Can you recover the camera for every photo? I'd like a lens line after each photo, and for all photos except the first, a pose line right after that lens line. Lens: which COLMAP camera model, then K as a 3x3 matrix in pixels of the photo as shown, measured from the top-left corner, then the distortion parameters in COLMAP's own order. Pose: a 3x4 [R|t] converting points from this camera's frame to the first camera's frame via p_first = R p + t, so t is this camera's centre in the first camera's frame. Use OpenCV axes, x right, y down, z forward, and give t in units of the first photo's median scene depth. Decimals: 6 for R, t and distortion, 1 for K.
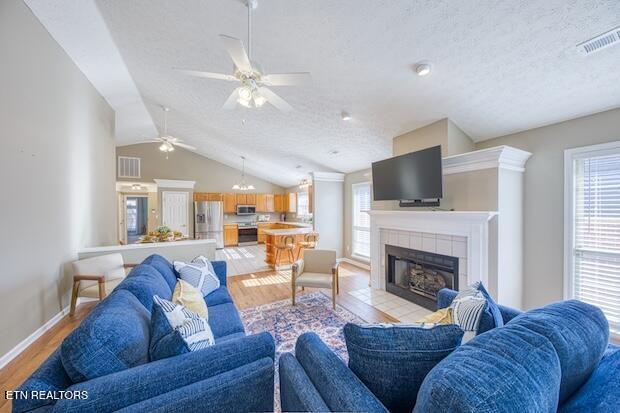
lens RADIAL K [[214.4, 0, 312.3], [0, 214.4, 209.6], [0, 0, 1]] dist [-0.000434, -0.000303]
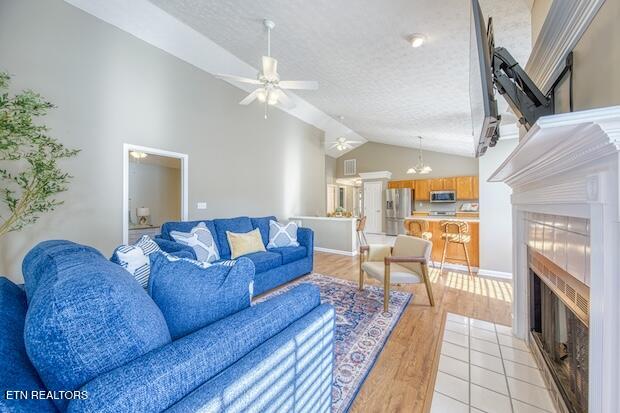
lens RADIAL K [[214.4, 0, 309.2], [0, 214.4, 204.1], [0, 0, 1]] dist [-0.000434, -0.000303]
pose [[0.410324, 0.002700, -0.911936, 0.623462], [-0.004274, 0.999990, 0.001038, 0.078736], [0.911930, 0.003472, 0.410332, 0.411352]]
